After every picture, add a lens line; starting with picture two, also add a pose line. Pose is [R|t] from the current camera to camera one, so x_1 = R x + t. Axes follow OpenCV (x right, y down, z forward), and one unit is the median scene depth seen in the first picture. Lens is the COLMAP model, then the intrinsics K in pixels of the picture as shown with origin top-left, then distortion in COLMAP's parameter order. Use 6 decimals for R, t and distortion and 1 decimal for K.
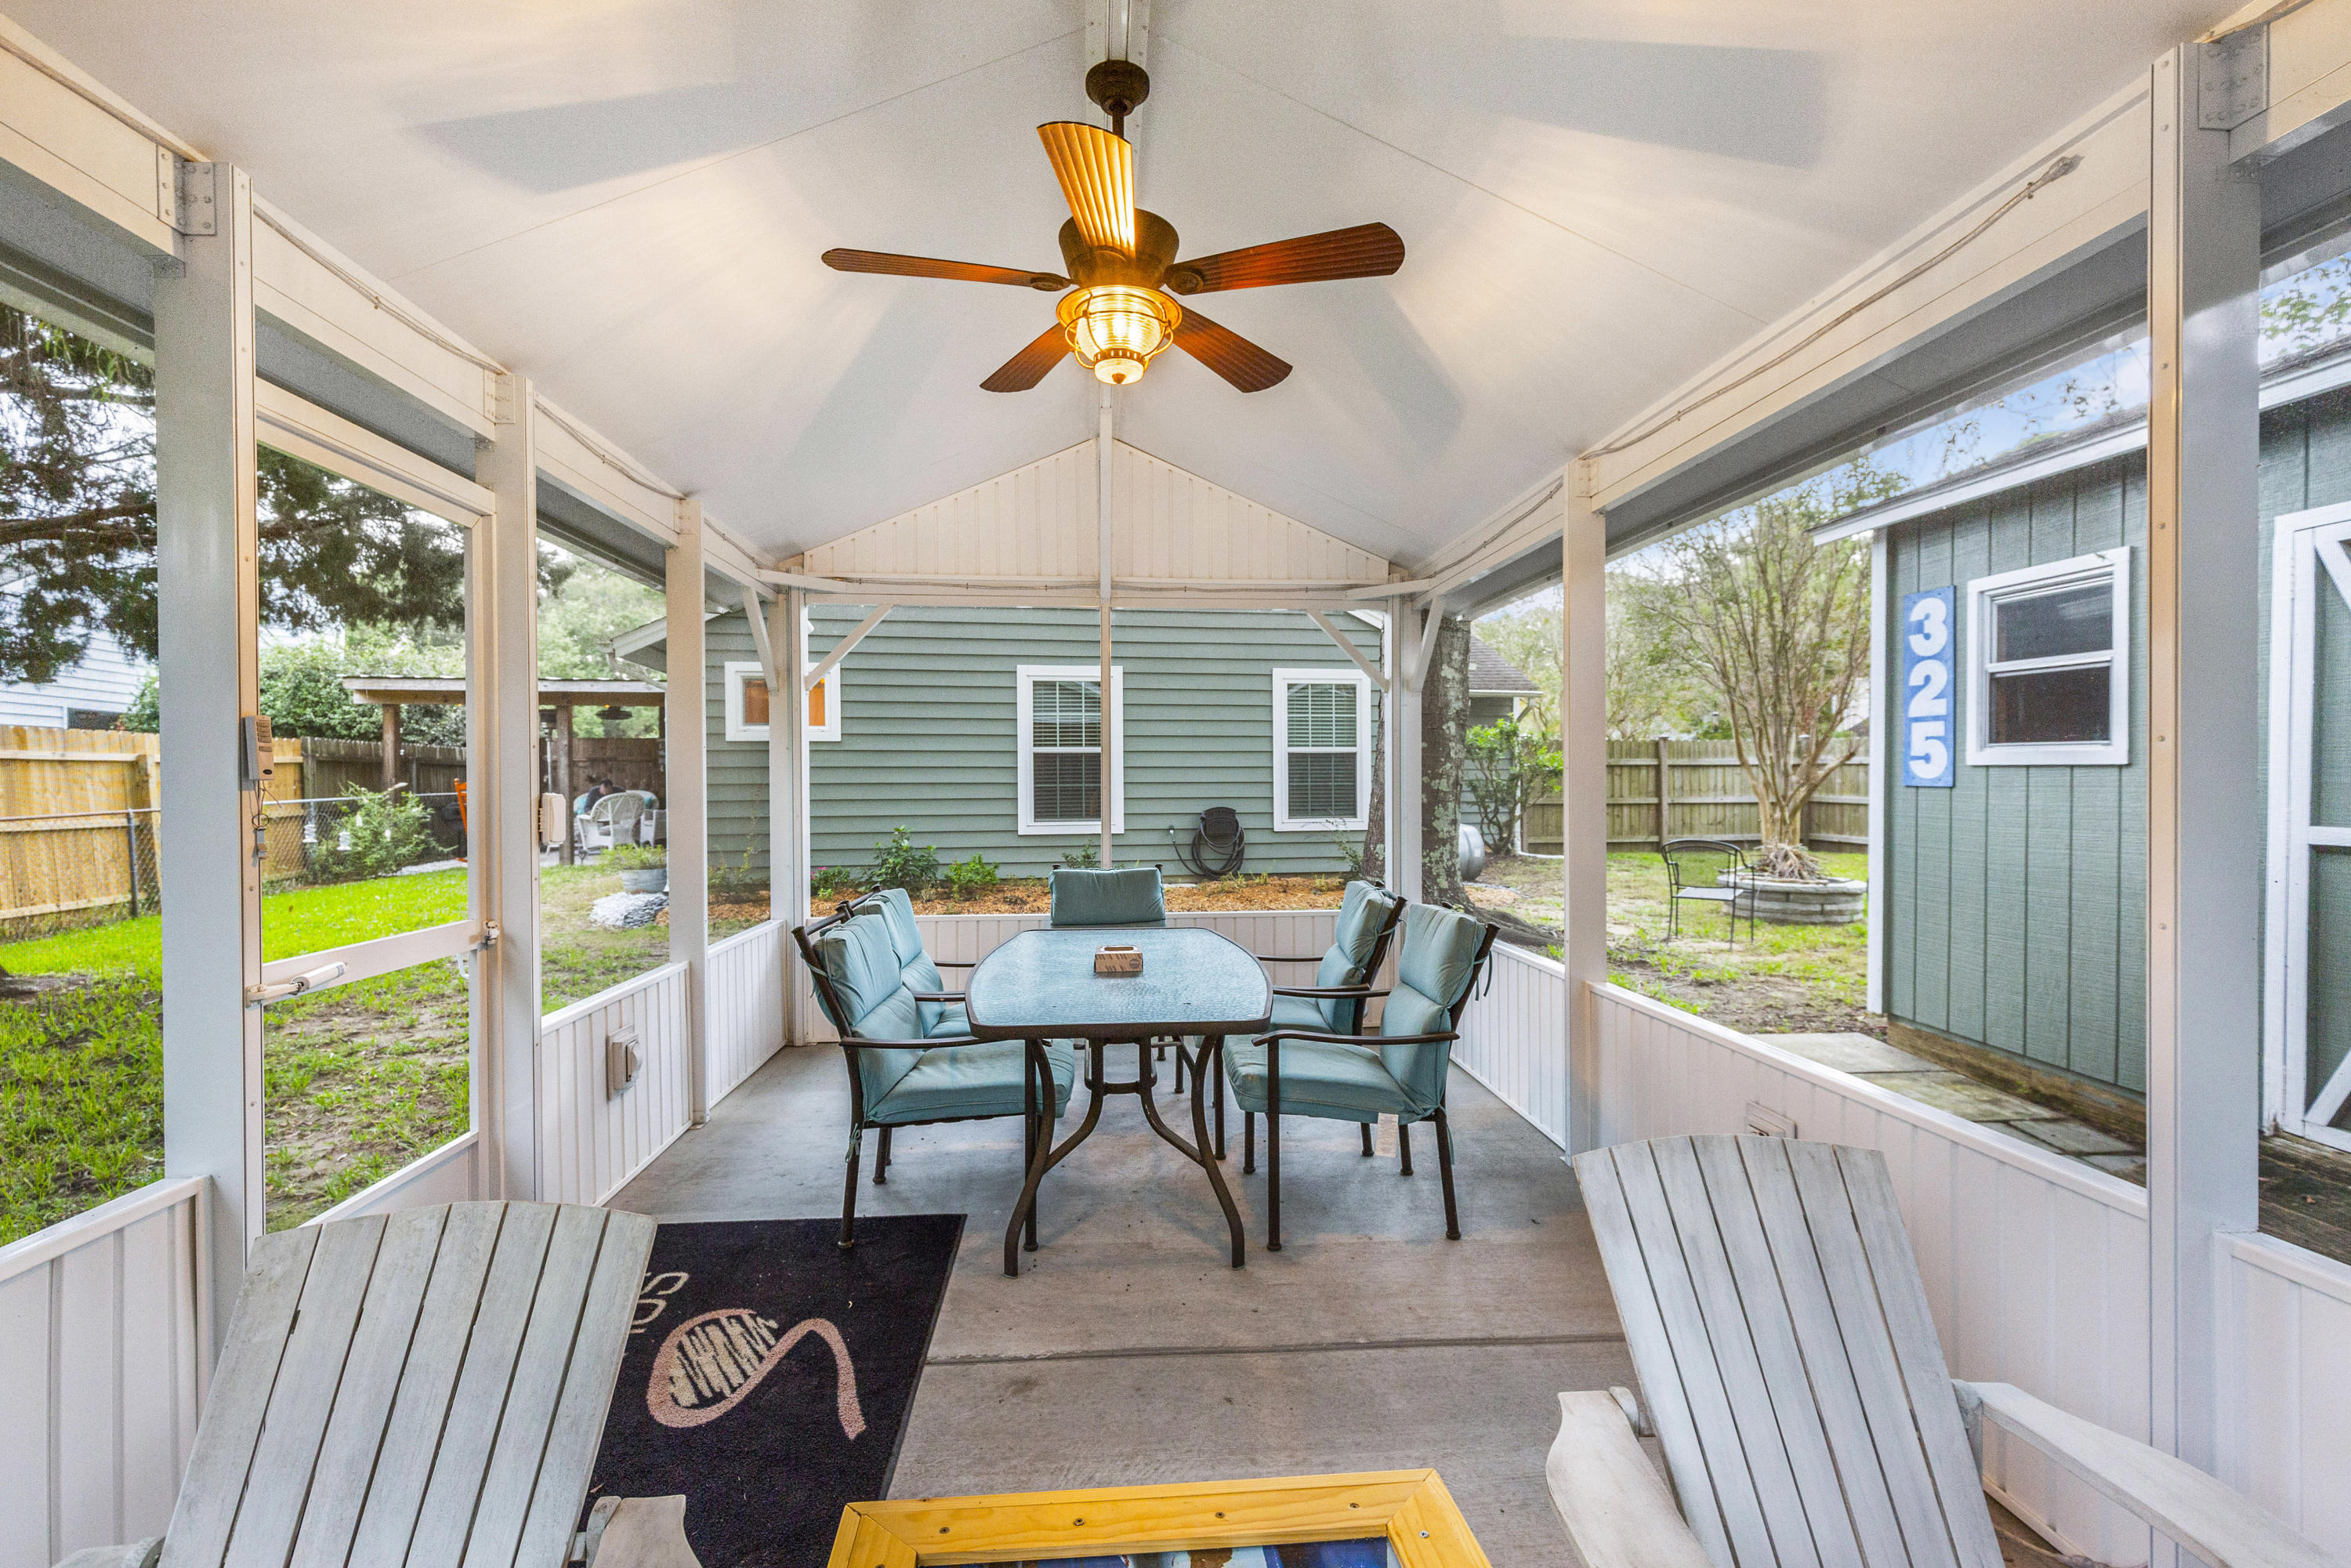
lens RADIAL K [[1056.5, 0, 1176.8], [0, 1056.5, 773.6], [0, 0, 1]] dist [0.003713, -0.001011]
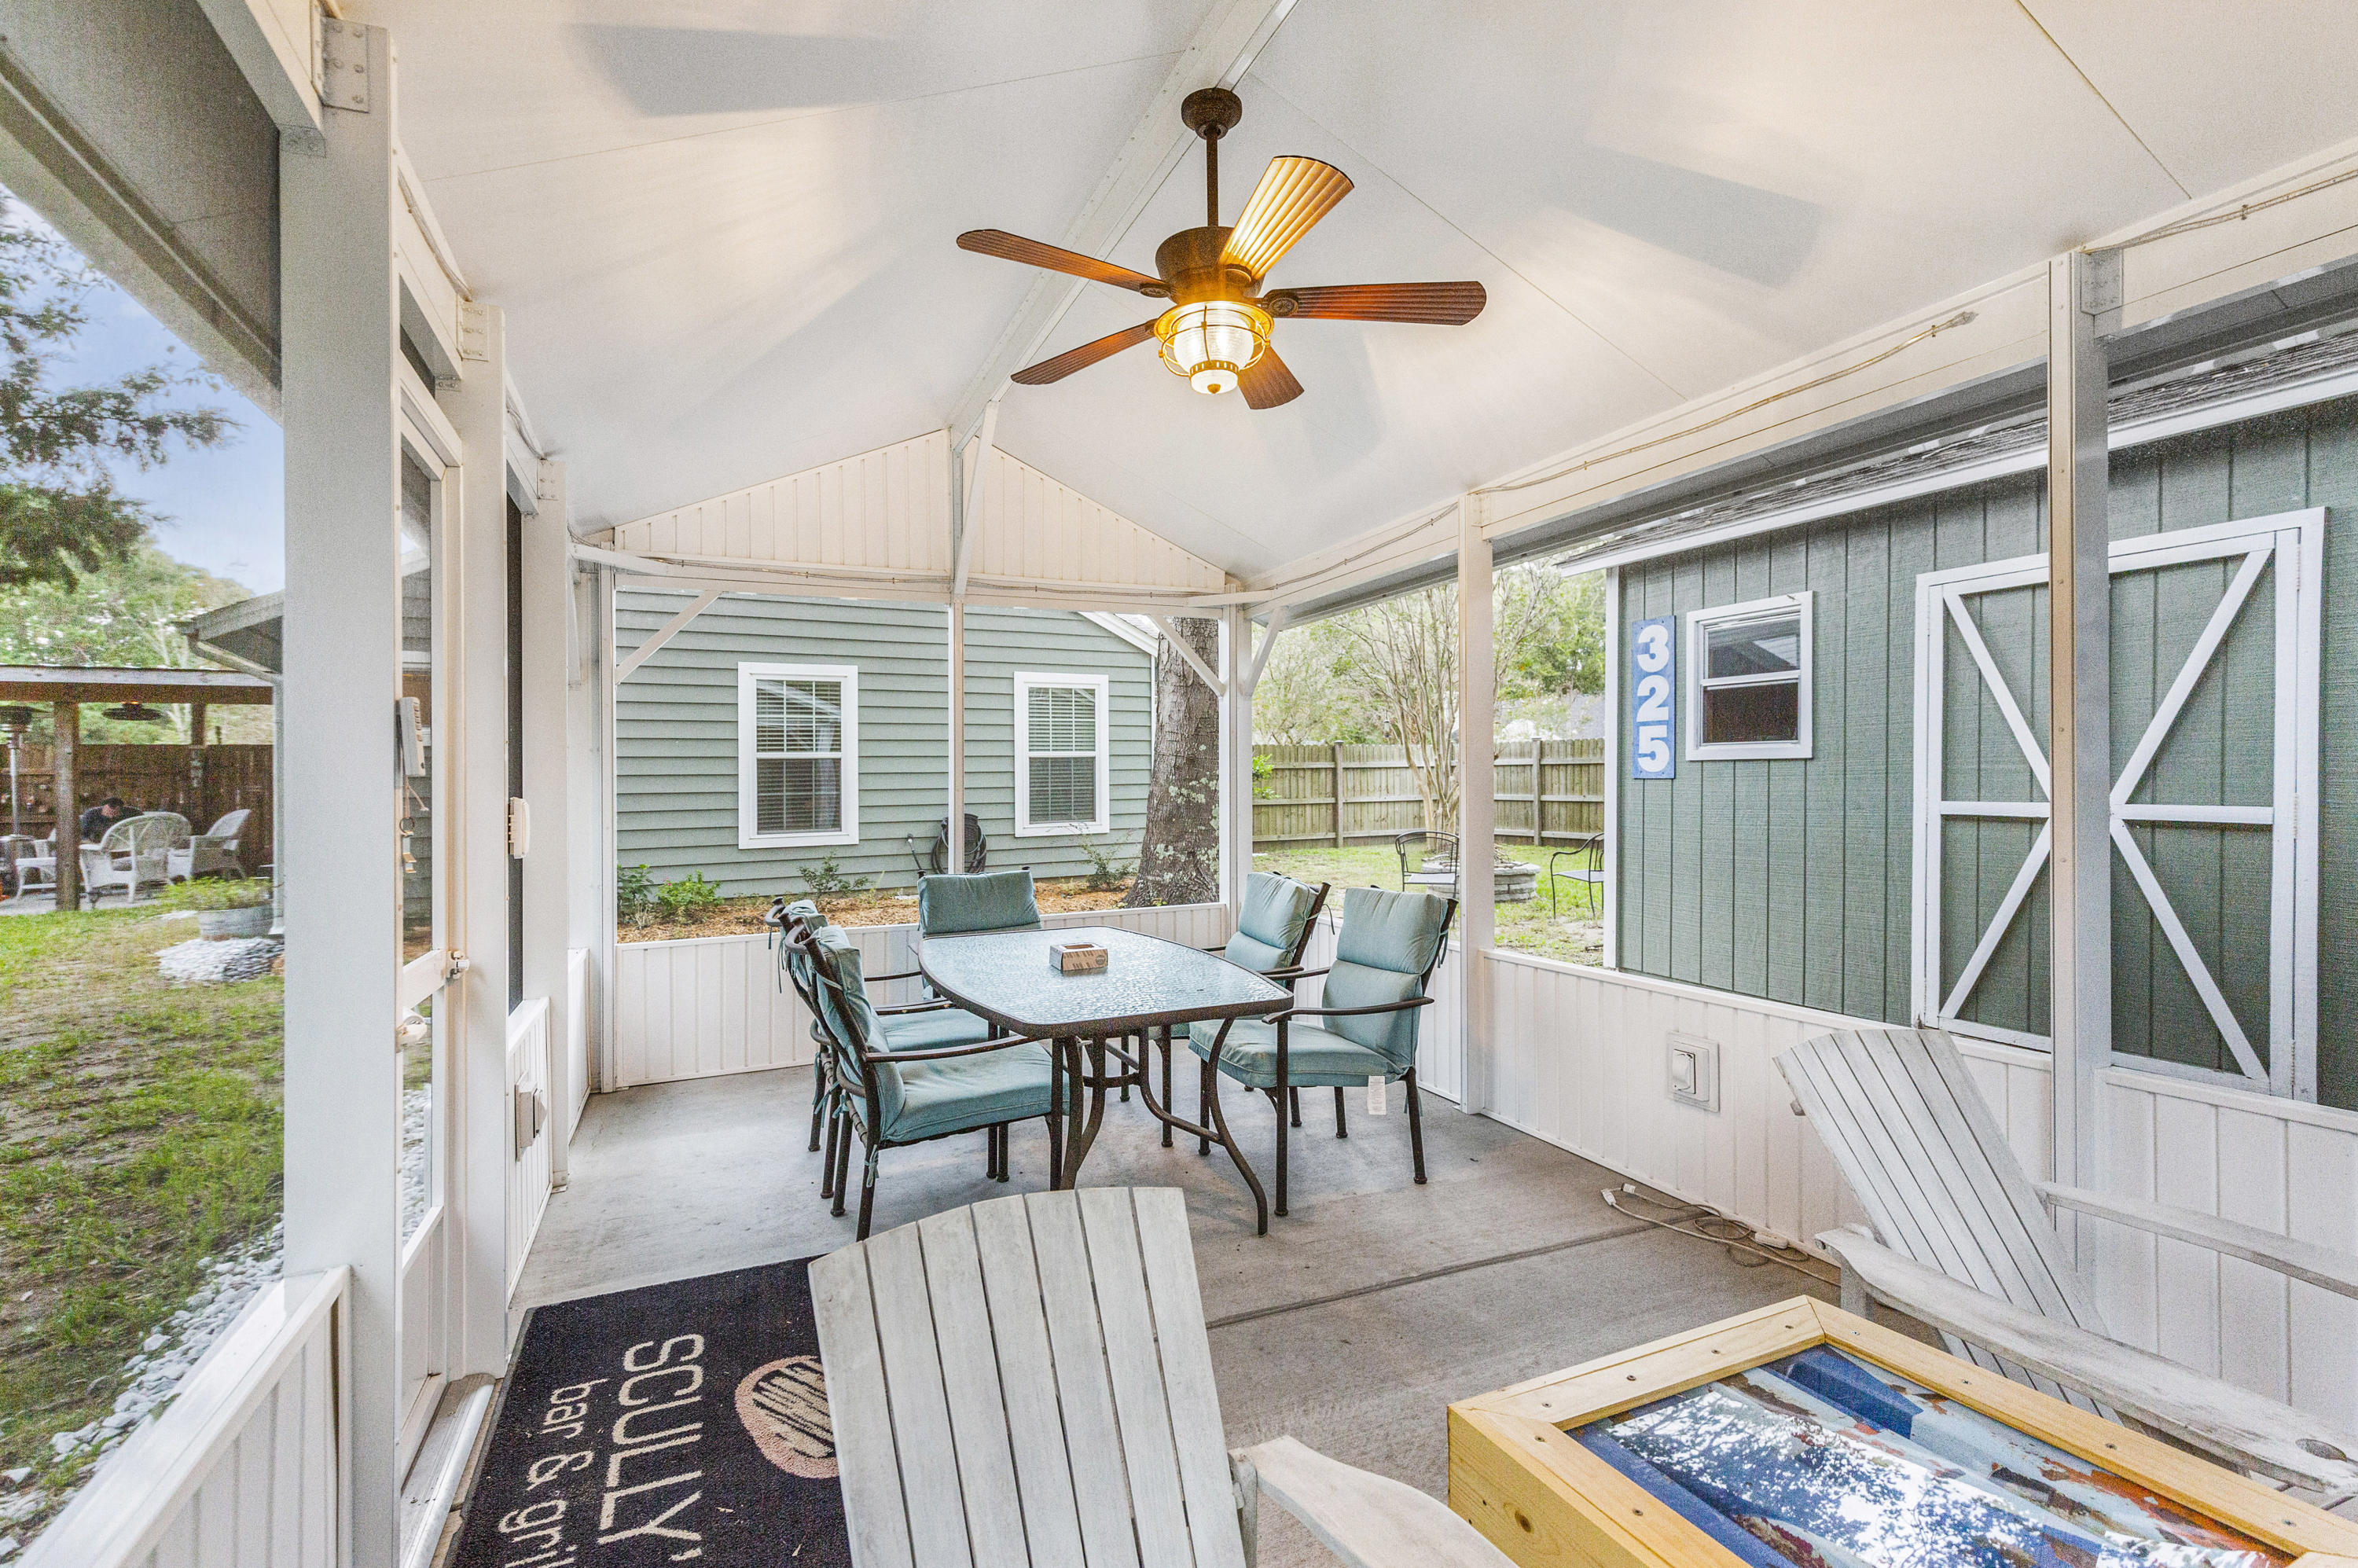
lens RADIAL K [[1080.6, 0, 1171.8], [0, 1080.6, 776.7], [0, 0, 1]] dist [0.005652, -0.001498]
pose [[0.944386, -0.011364, 0.328642, -0.224945], [0.012881, 0.999914, -0.002438, 0.005814], [-0.328586, 0.006536, 0.944451, 0.002178]]
